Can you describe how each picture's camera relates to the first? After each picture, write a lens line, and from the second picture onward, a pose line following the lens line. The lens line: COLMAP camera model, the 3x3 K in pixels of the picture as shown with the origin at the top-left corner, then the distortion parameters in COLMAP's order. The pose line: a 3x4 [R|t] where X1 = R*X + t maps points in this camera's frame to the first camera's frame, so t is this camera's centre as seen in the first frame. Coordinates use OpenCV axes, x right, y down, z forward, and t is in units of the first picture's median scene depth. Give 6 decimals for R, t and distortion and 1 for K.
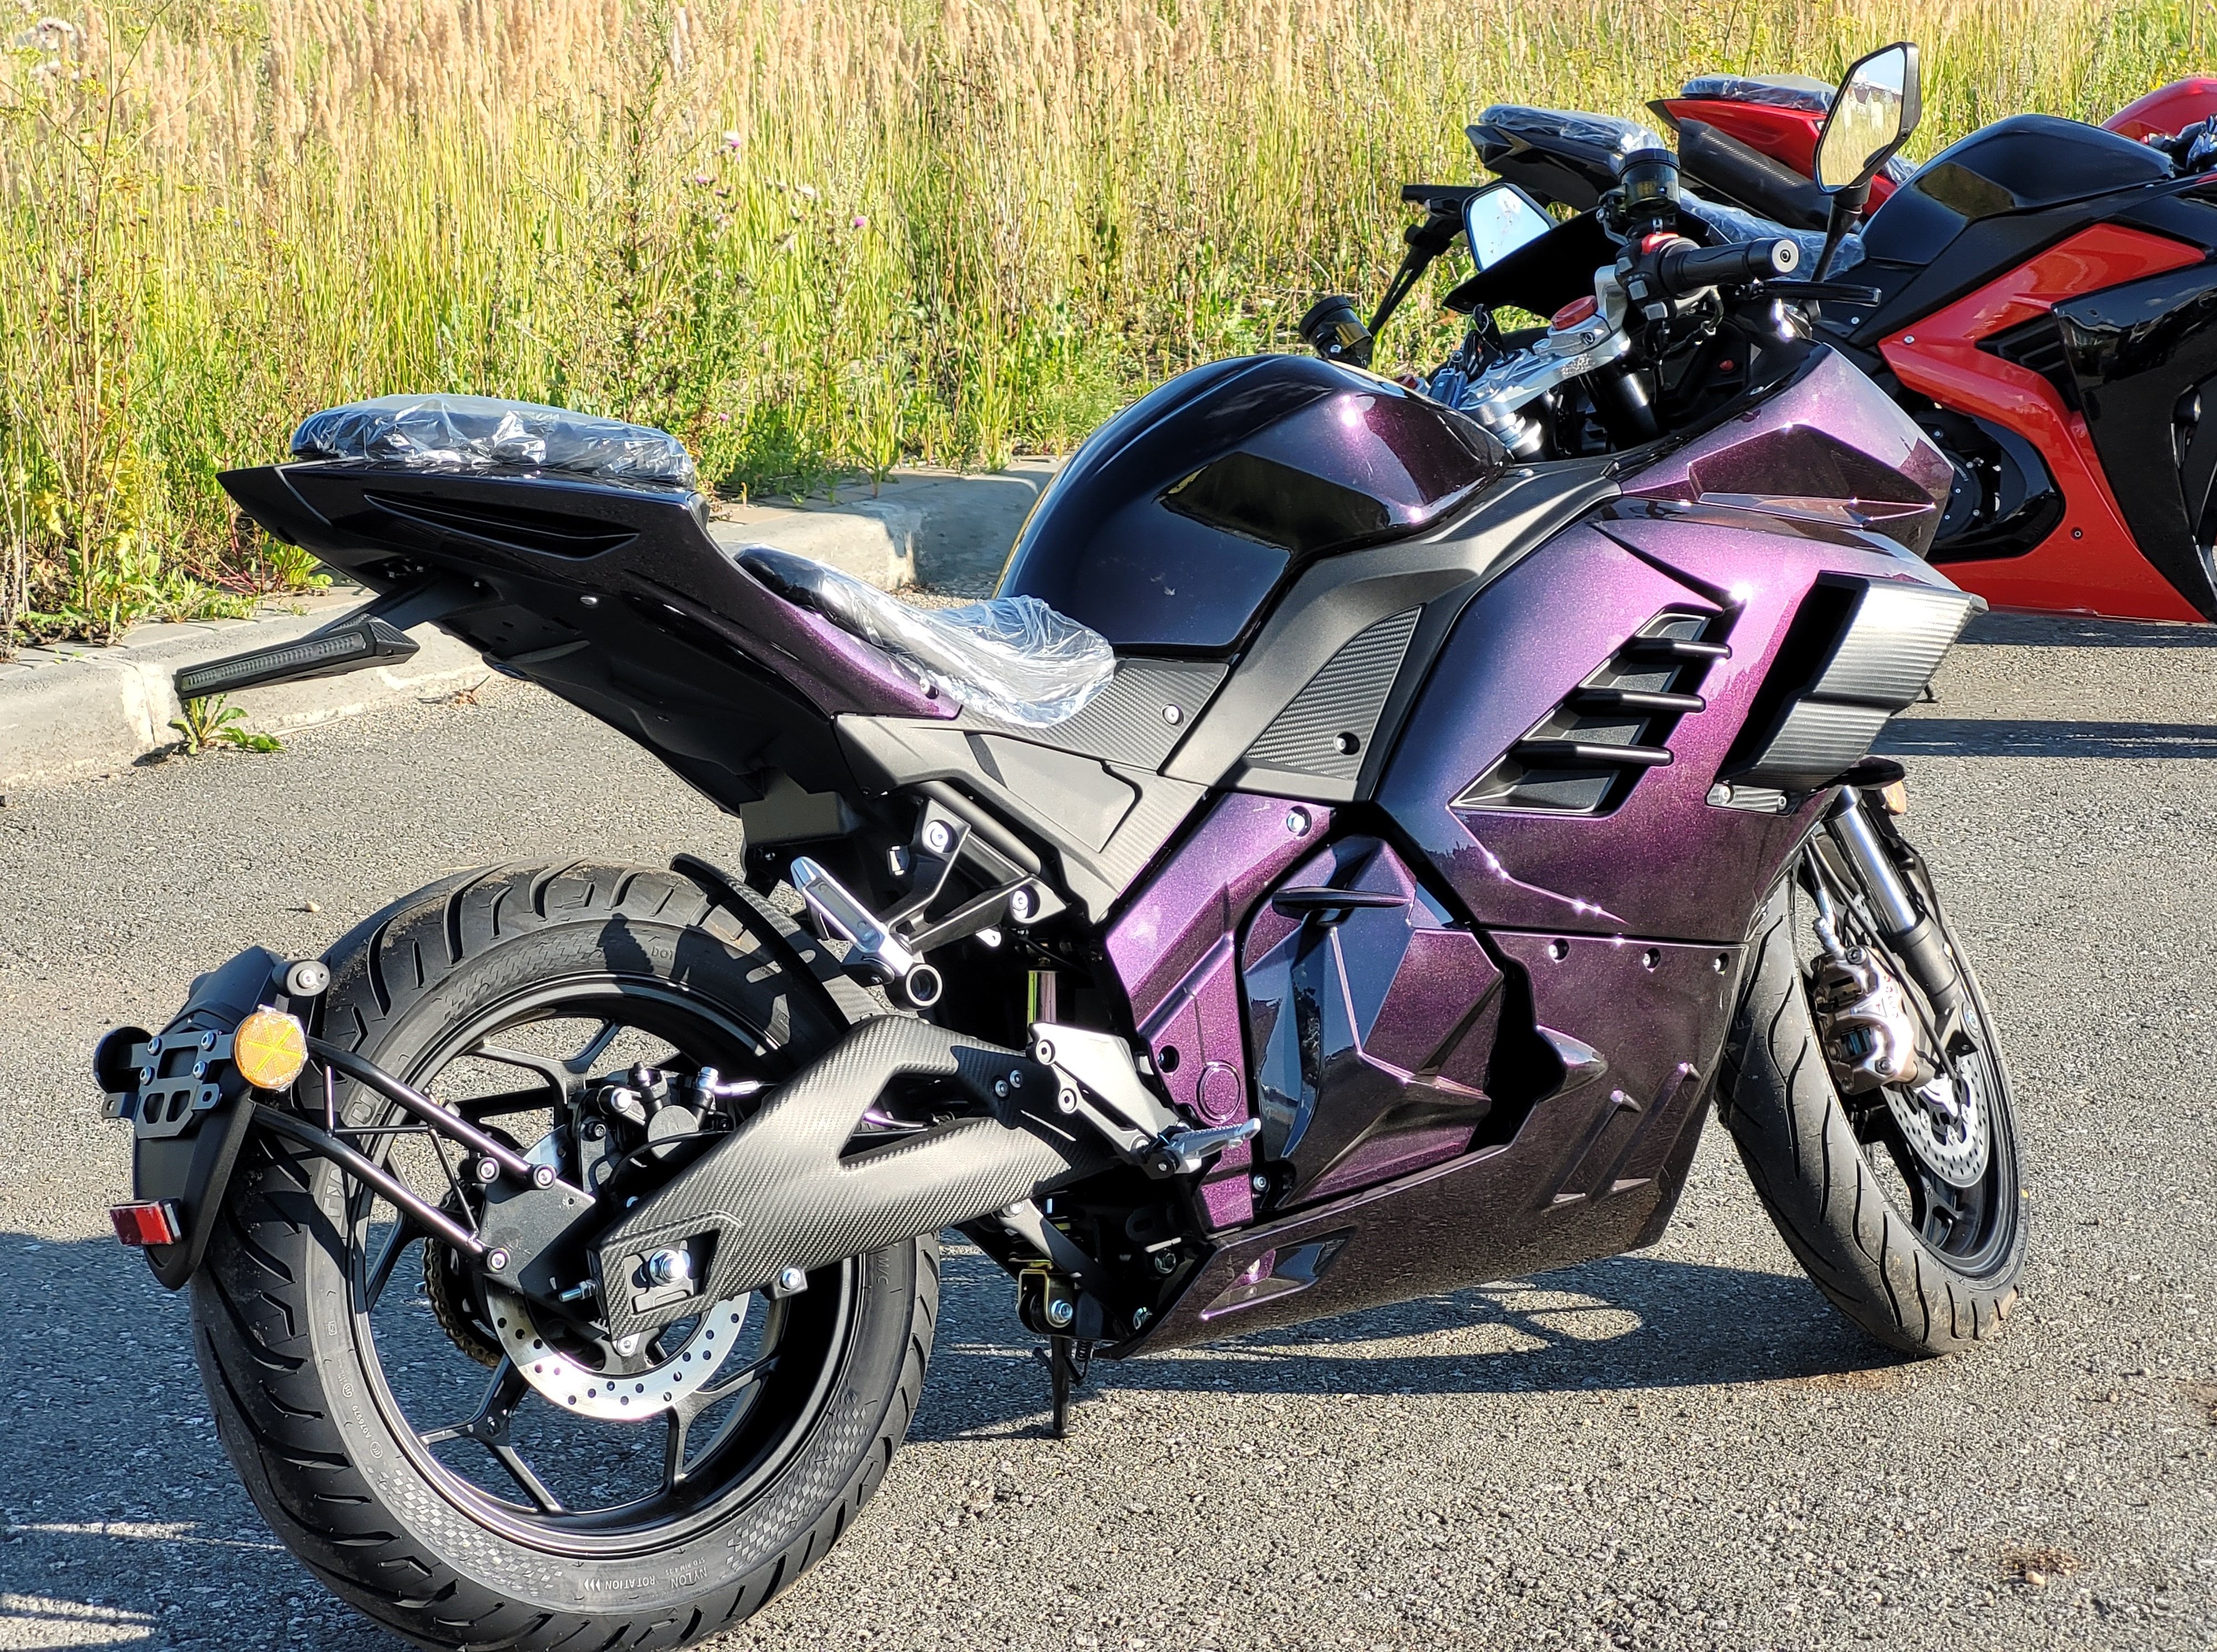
lens RADIAL K [[4903.4, 0, 1108.5], [0, 4903.4, 826.0], [0, 0, 1]] dist [-0.016234, 0.960989]
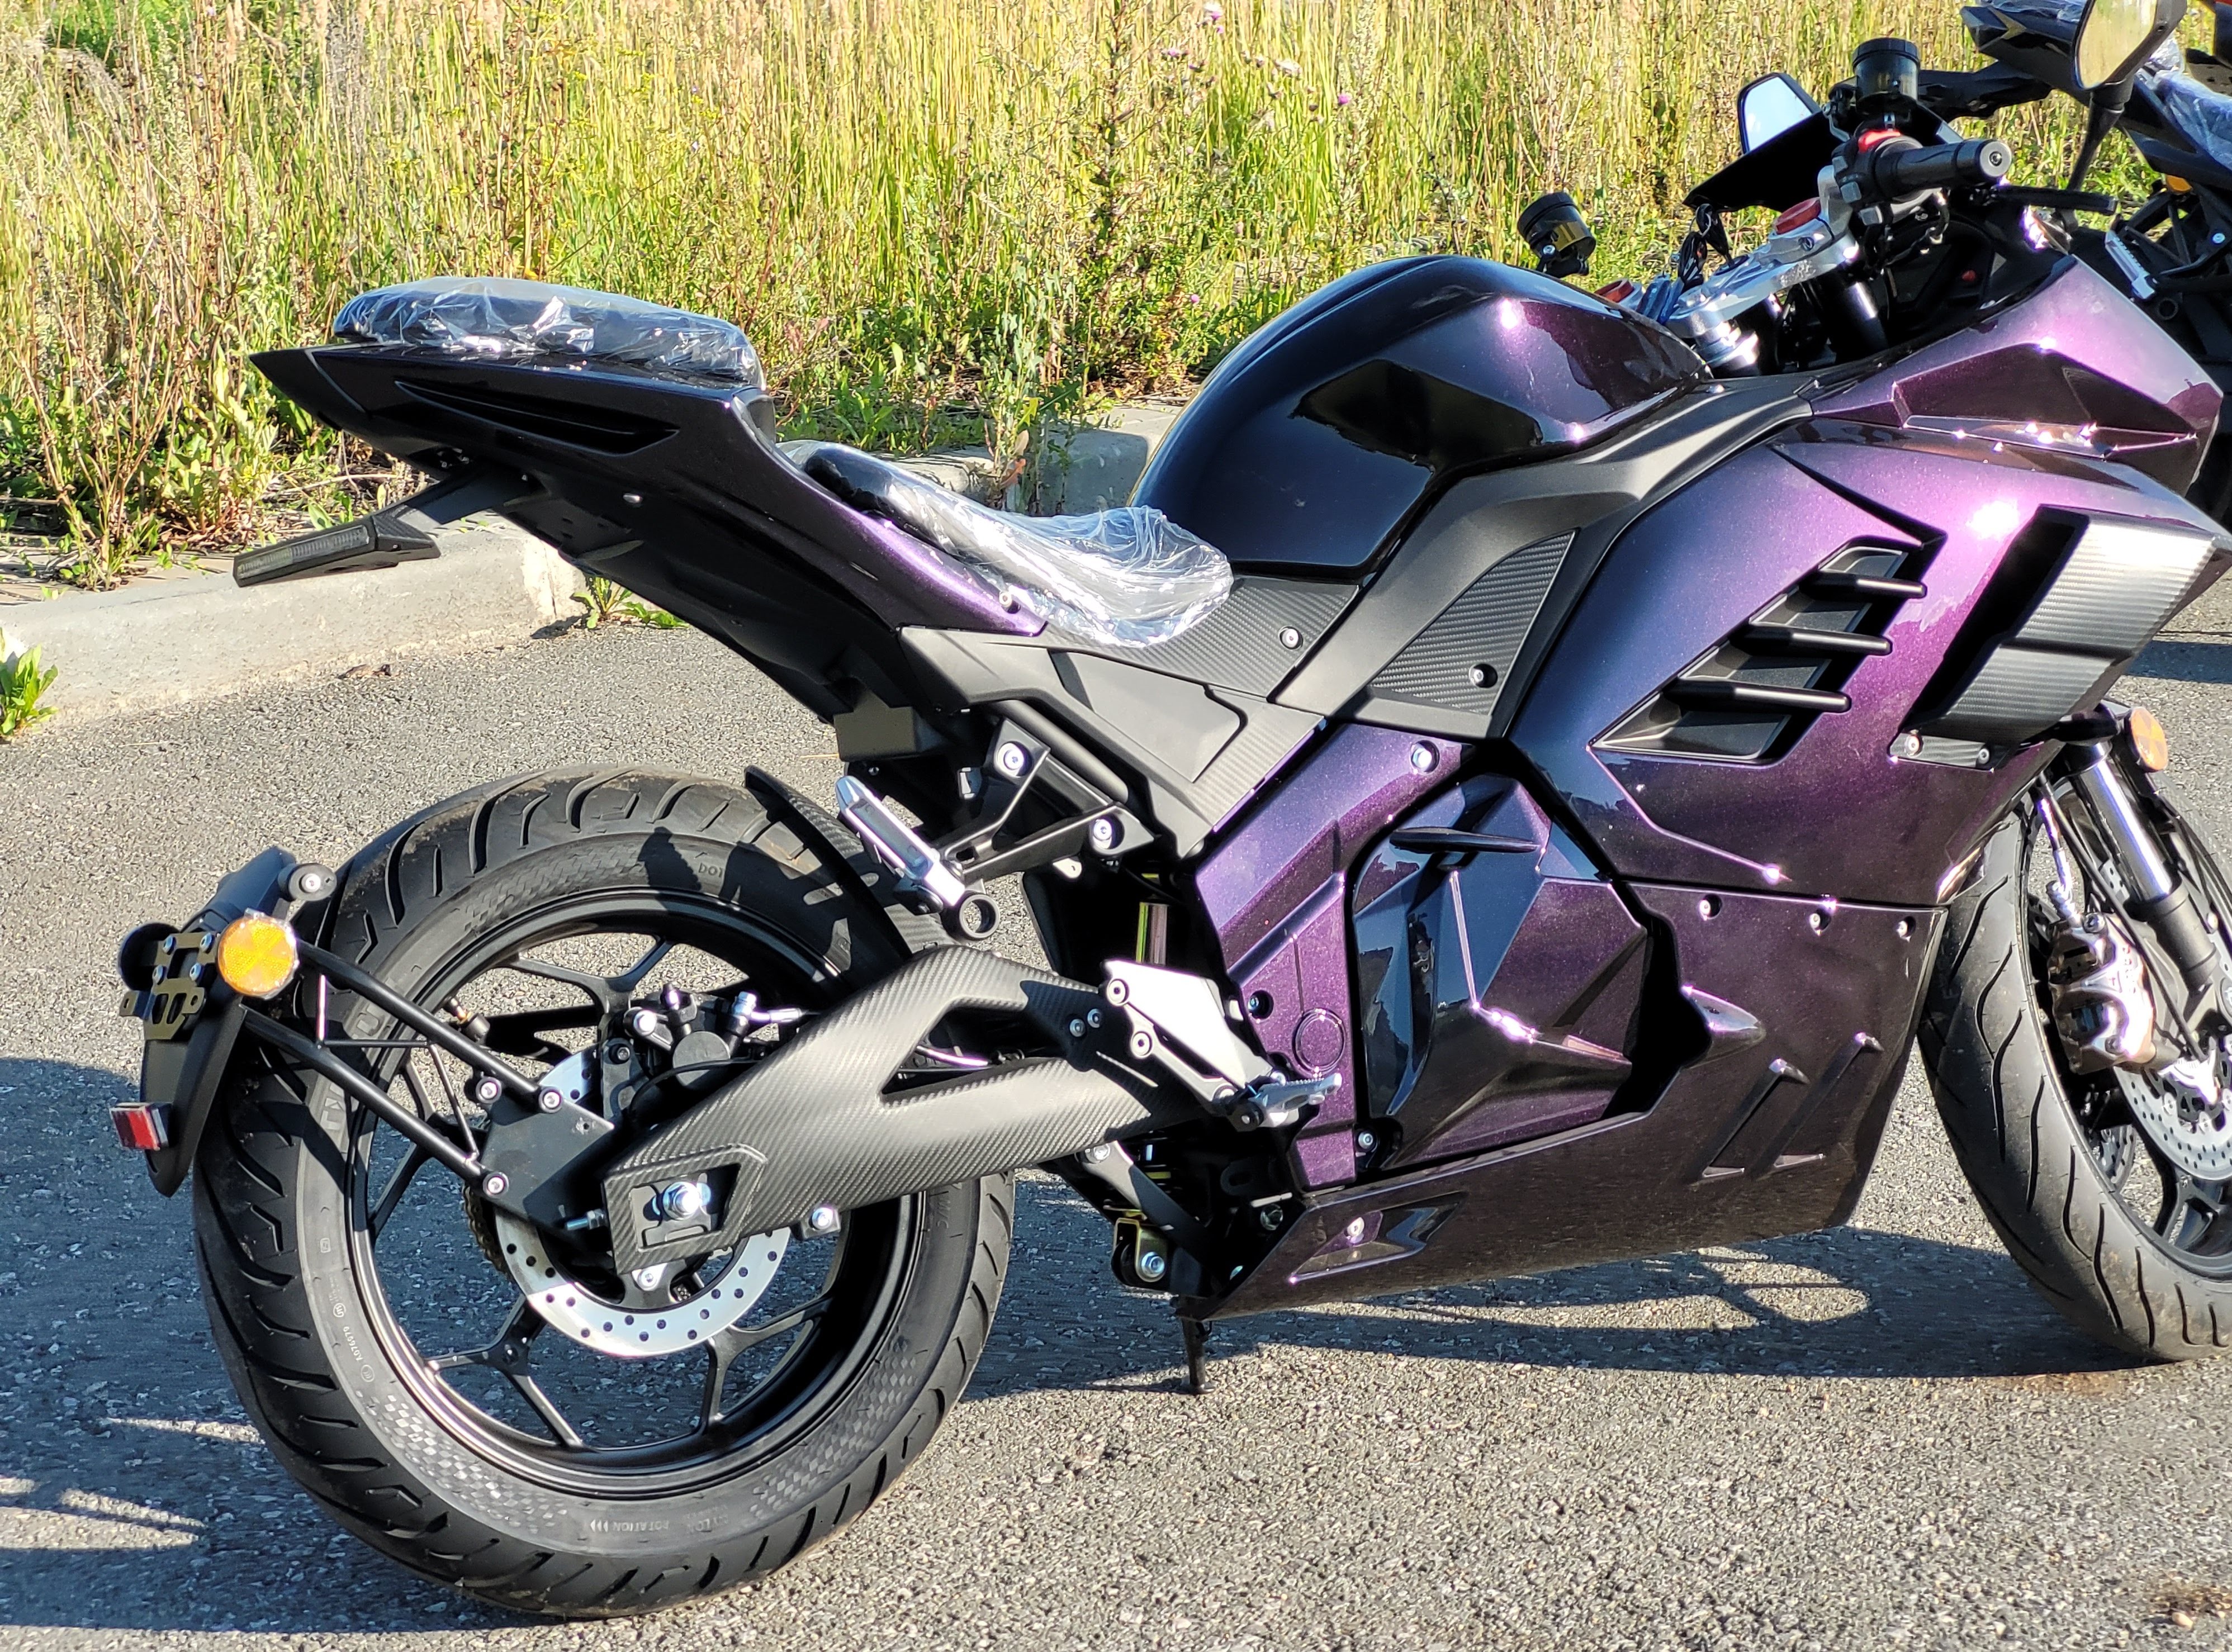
lens RADIAL K [[4910.1, 0, 1116.0], [0, 4910.1, 826.0], [0, 0, 1]] dist [0.024002, 0.363986]
pose [[0.985001, 0.042776, -0.167164, 0.138929], [-0.038405, 0.998833, 0.029295, -0.013034], [0.168222, -0.022436, 0.985494, 0.068234]]
